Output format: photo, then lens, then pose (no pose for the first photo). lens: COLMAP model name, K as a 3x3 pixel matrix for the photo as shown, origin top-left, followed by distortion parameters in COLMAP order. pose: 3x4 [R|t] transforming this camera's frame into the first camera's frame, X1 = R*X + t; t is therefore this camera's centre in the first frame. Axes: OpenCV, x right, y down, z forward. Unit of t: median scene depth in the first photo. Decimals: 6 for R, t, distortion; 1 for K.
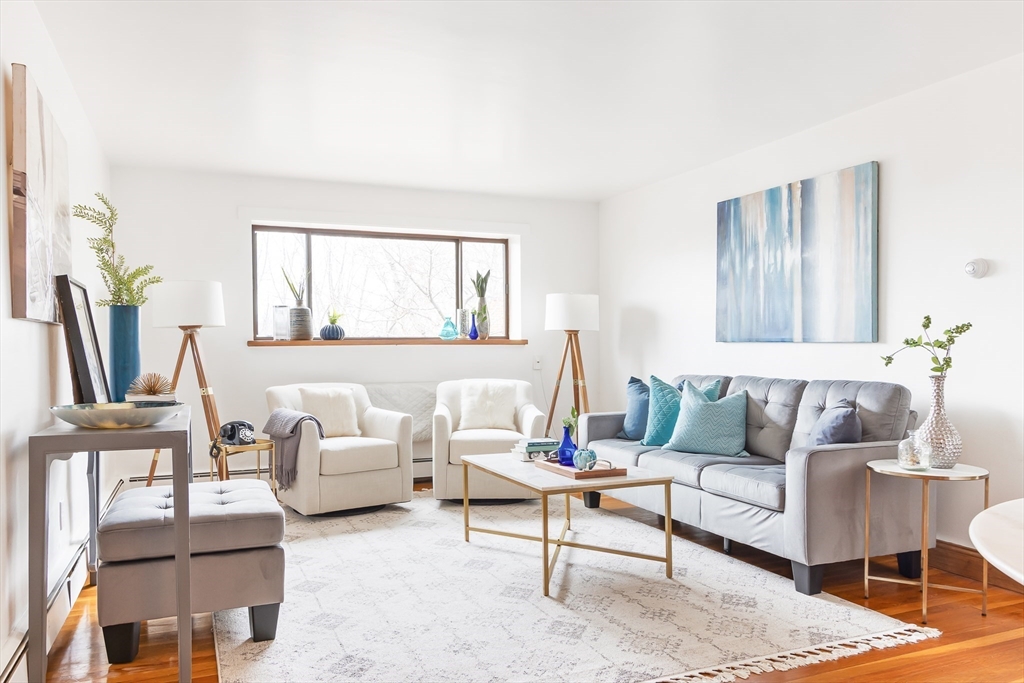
lens RADIAL K [[729.4, 0, 498.9], [0, 729.4, 361.7], [0, 0, 1]] dist [0.010048, -0.007246]
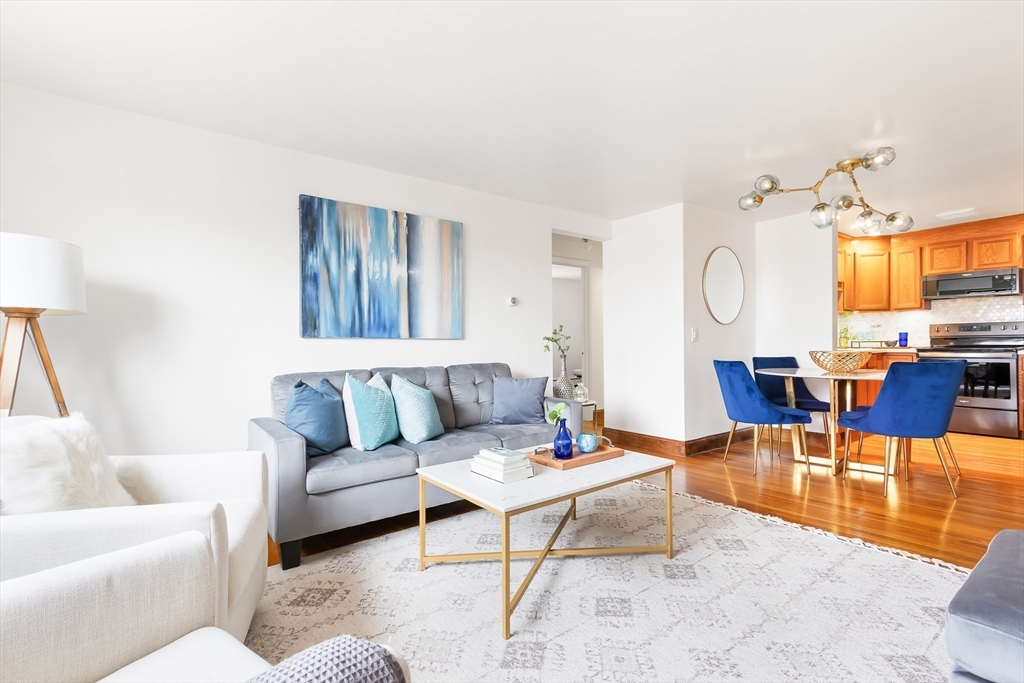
lens RADIAL K [[470.9, 0, 487.5], [0, 470.9, 344.6], [0, 0, 1]] dist [-0.001342, -0.000470]
pose [[-0.225969, 0.005513, 0.974119, -0.374971], [0.032142, 0.999482, 0.001800, -0.011351], [-0.973604, 0.031717, -0.226029, 0.928034]]
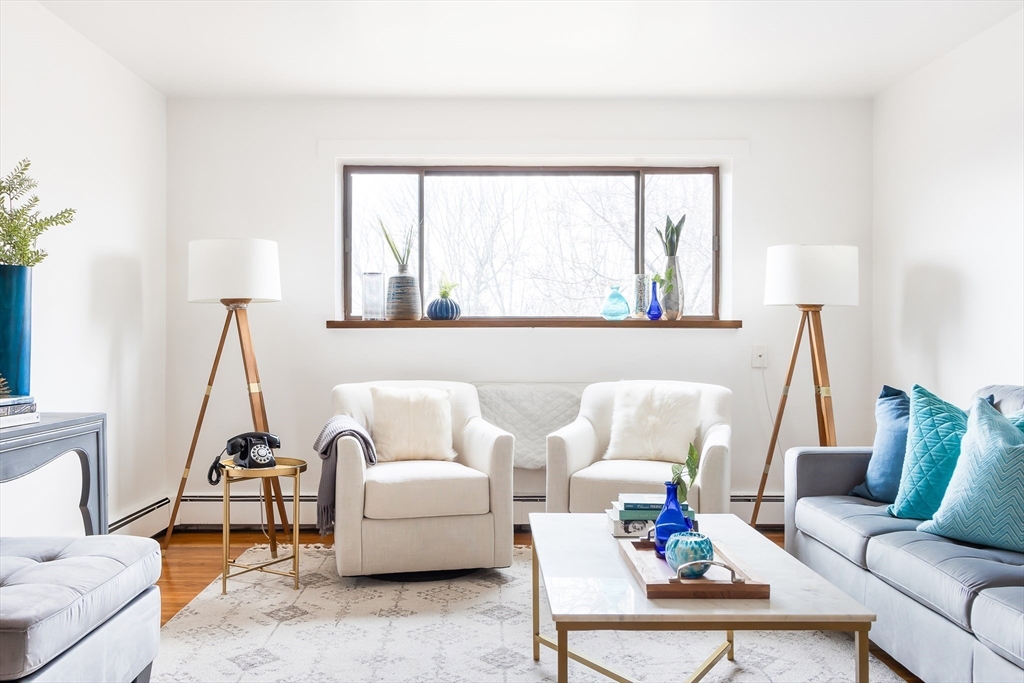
lens RADIAL K [[852.2, 0, 497.7], [0, 852.2, 338.8], [0, 0, 1]] dist [0.022566, -0.034436]
pose [[0.927639, 0.008913, -0.373371, 0.153327], [-0.014211, 0.999834, -0.011441, -0.003425], [0.373207, 0.015919, 0.927612, 0.292475]]
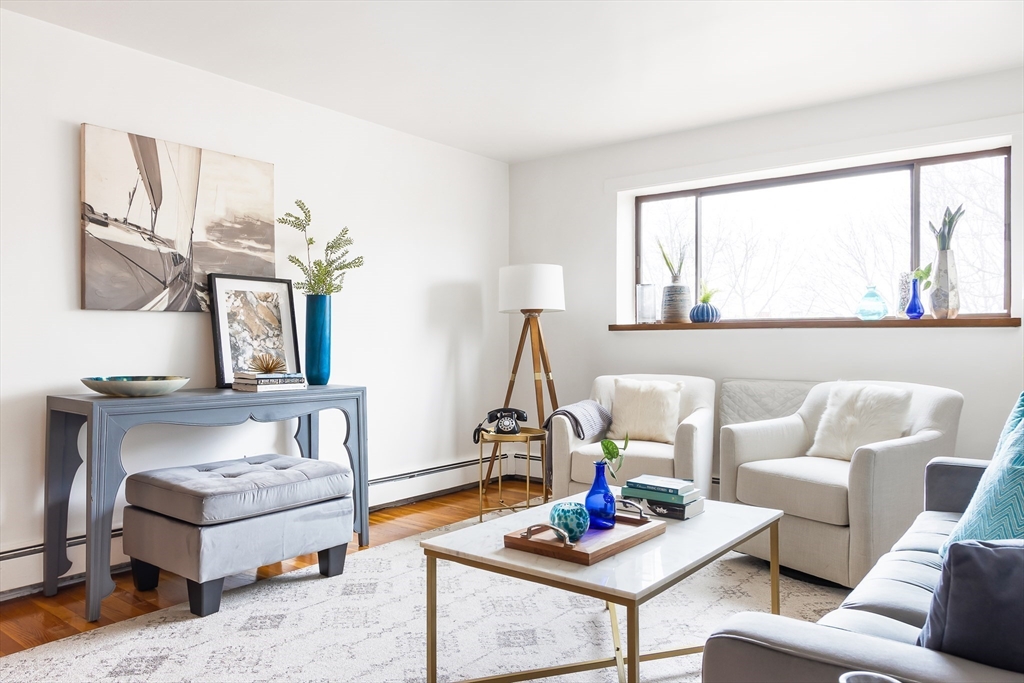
lens RADIAL K [[729.4, 0, 497.5], [0, 729.4, 344.0], [0, 0, 1]] dist [0.010048, -0.007246]
pose [[0.485405, 0.012580, -0.874199, 0.431182], [-0.017491, 0.999836, 0.004676, -0.006979], [0.874114, 0.013021, 0.485545, 0.476636]]
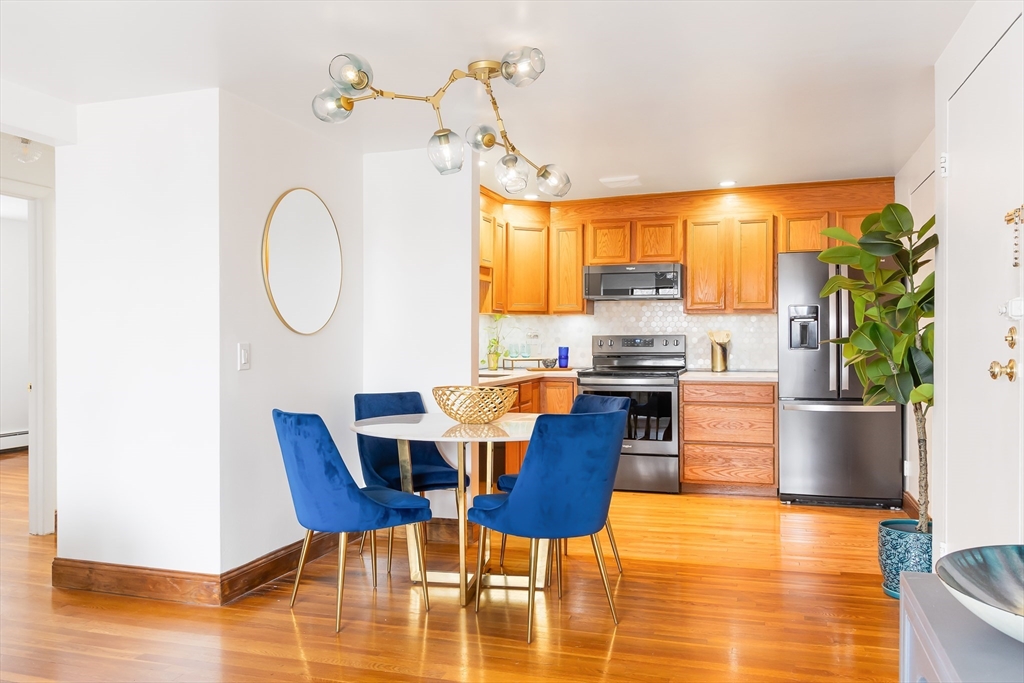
lens RADIAL K [[807.9, 0, 487.2], [0, 807.9, 343.1], [0, 0, 1]] dist [0.001981, 0.010119]
pose [[-0.749532, 0.005266, 0.661947, -0.276395], [0.020237, 0.999683, 0.014961, -0.035991], [-0.661659, 0.024609, -0.749401, 0.763391]]
